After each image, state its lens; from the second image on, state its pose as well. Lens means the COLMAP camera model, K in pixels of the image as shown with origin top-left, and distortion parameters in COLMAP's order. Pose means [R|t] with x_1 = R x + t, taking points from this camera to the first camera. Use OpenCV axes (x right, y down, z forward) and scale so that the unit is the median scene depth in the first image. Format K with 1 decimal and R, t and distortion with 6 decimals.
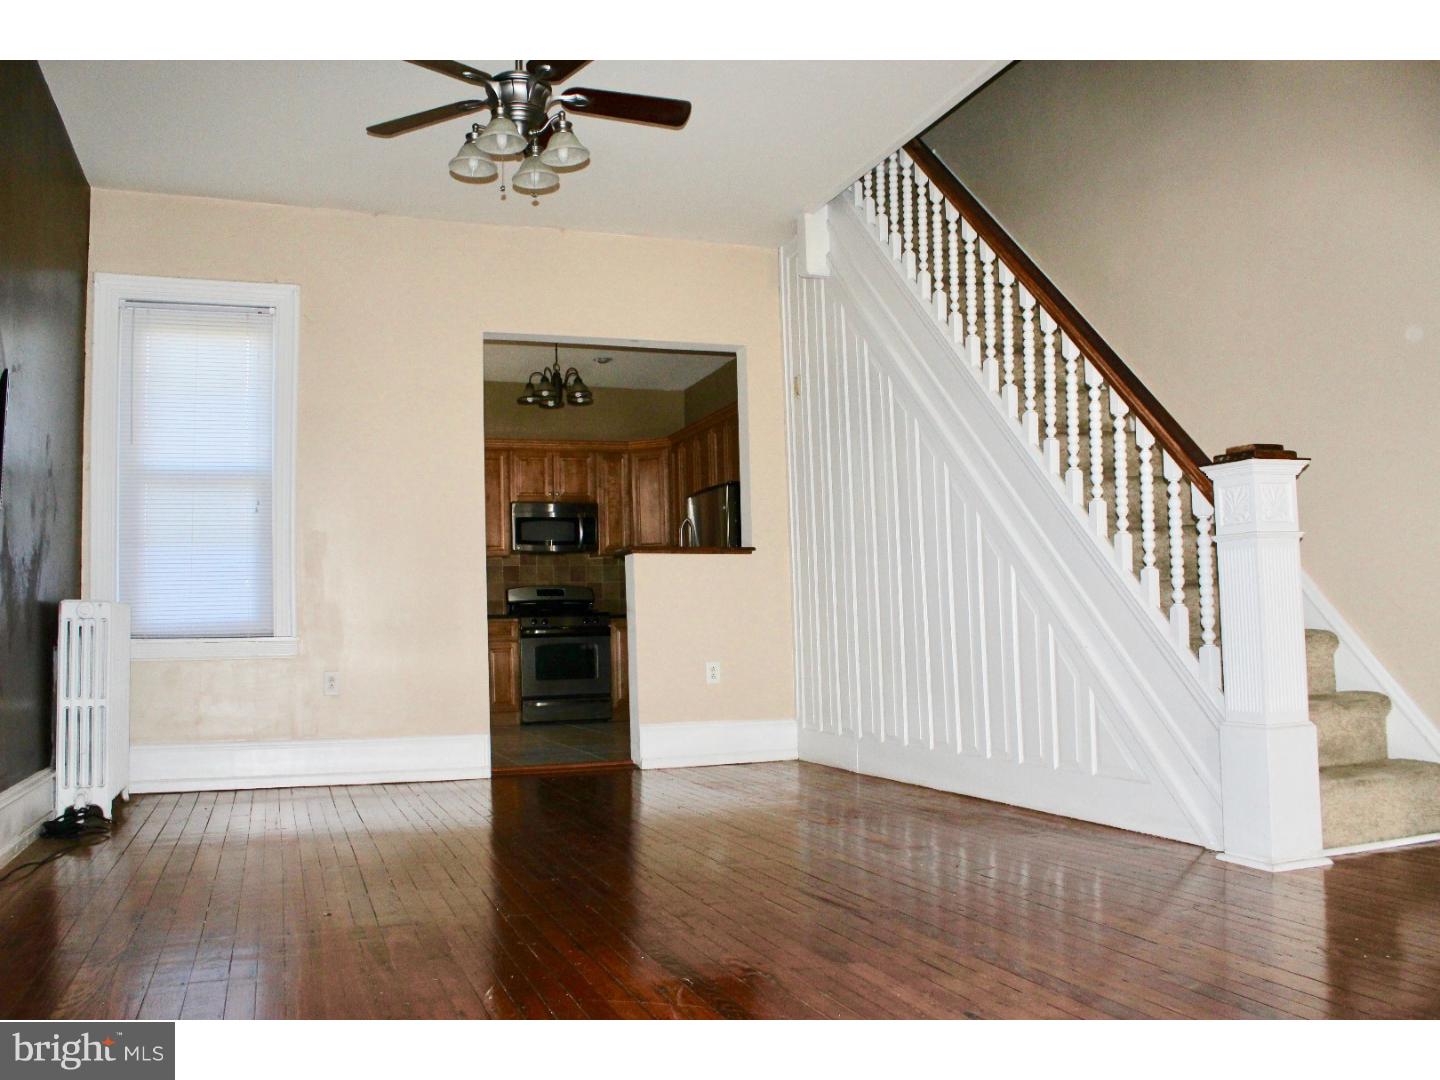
lens RADIAL K [[1196.4, 0, 701.6], [0, 1196.4, 538.6], [0, 0, 1]] dist [-0.167928, 0.146189]
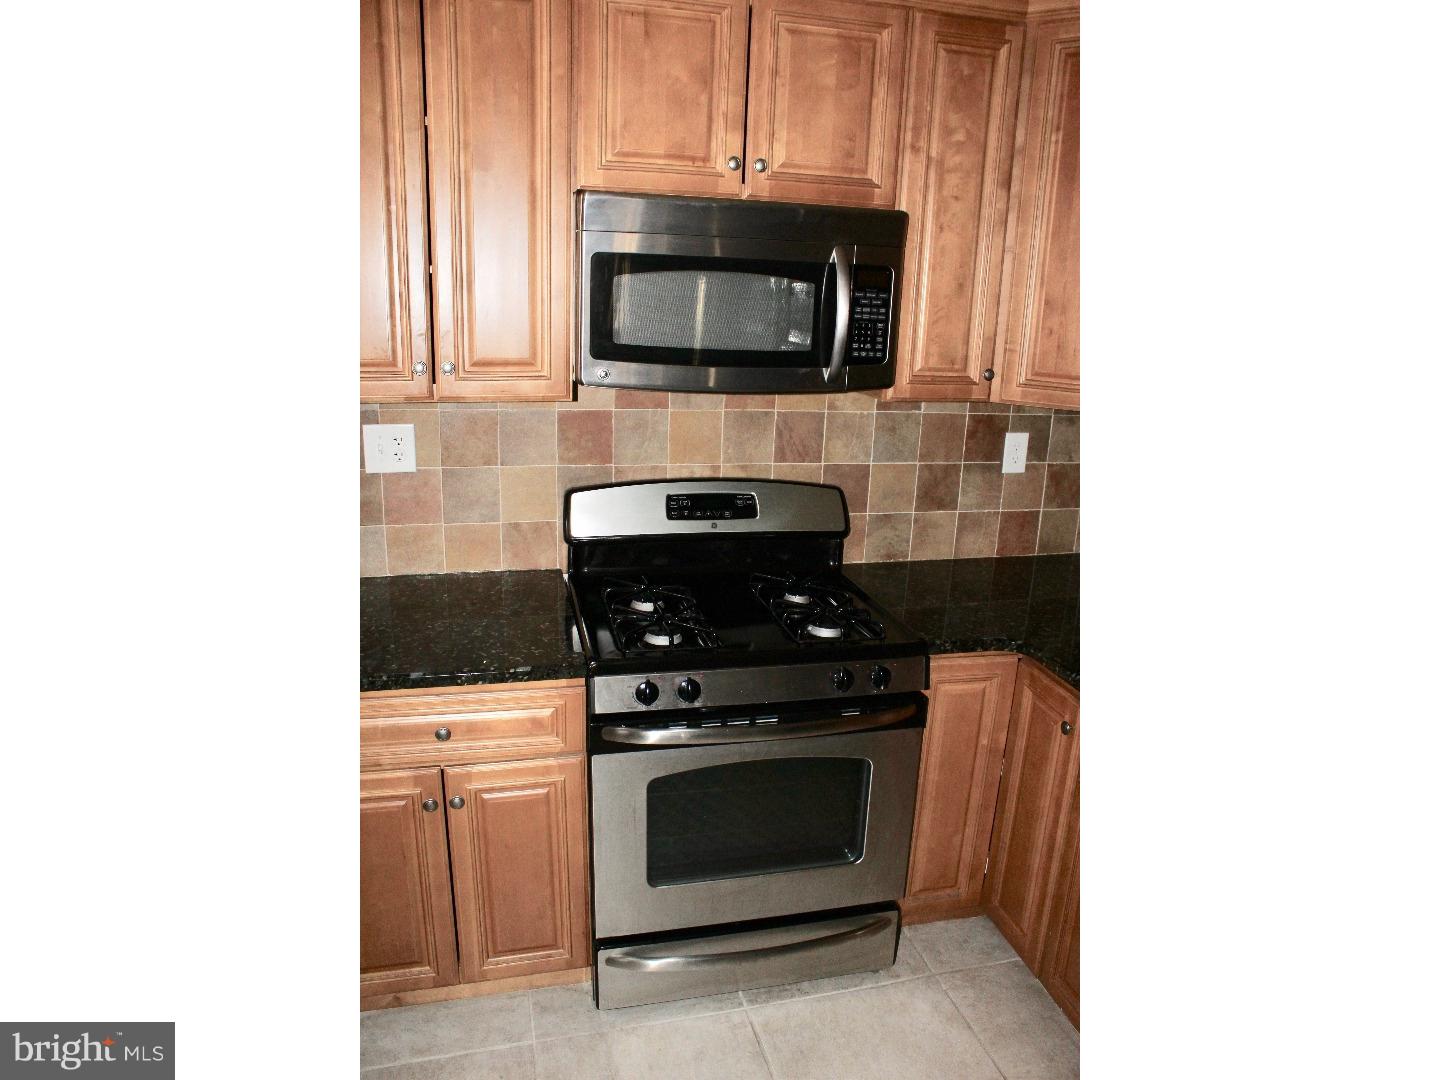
lens RADIAL K [[924.5, 0, 720.0], [0, 924.5, 540.0], [0, 0, 1]] dist [-0.160137, 0.150459]
pose [[0.992858, 0.088471, -0.080034, -0.106711], [-0.057162, 0.941627, 0.331769, -0.025705], [0.104714, -0.324825, 0.939959, 0.789903]]
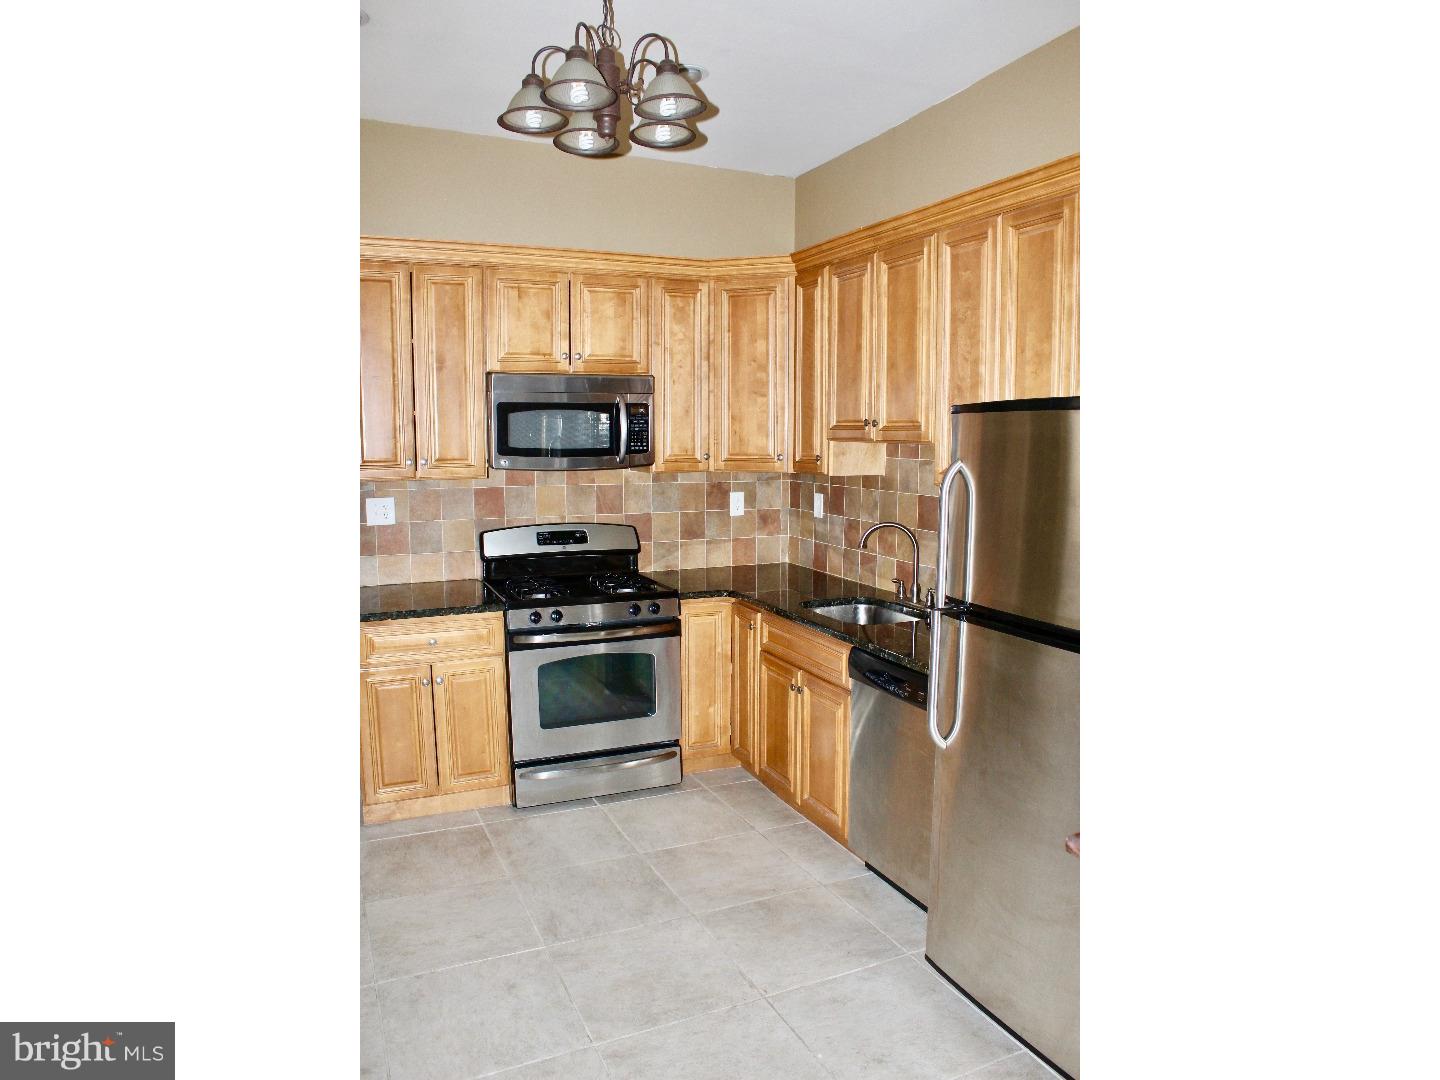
lens RADIAL K [[924.5, 0, 720.0], [0, 924.5, 540.0], [0, 0, 1]] dist [-0.160137, 0.150459]
pose [[0.996583, 0.020310, 0.080064, -0.089719], [-0.035215, 0.981267, 0.189408, -0.037020], [-0.074718, -0.191580, 0.978629, 0.592037]]
